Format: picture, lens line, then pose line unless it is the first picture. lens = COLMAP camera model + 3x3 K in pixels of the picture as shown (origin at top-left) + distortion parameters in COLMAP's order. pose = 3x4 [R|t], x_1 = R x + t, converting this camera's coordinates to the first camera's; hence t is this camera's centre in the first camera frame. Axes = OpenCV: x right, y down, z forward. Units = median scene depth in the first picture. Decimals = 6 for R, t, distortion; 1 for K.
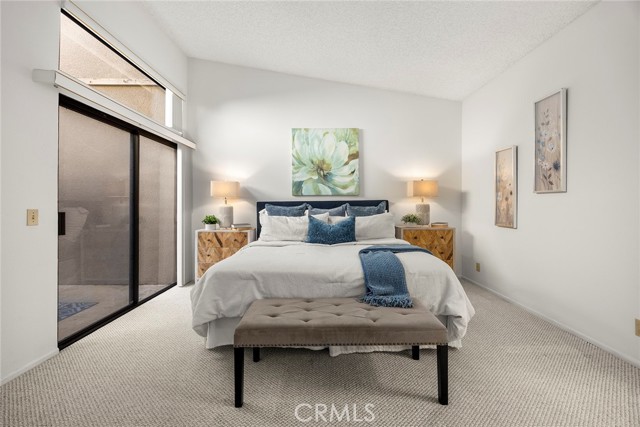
lens RADIAL K [[247.5, 0, 318.5], [0, 247.5, 209.2], [0, 0, 1]] dist [-0.003674, -0.000522]
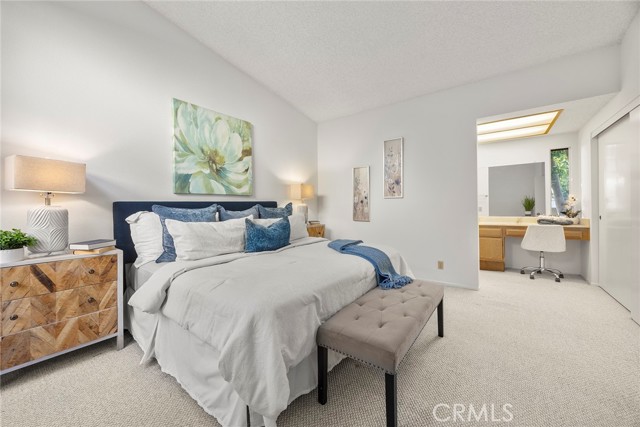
lens RADIAL K [[247.5, 0, 315.5], [0, 247.5, 209.5], [0, 0, 1]] dist [-0.003674, -0.000522]
pose [[0.605178, -0.012729, 0.795988, -0.427940], [0.021247, 0.999774, -0.000166, -0.000849], [-0.795806, 0.017013, 0.605312, 0.258815]]
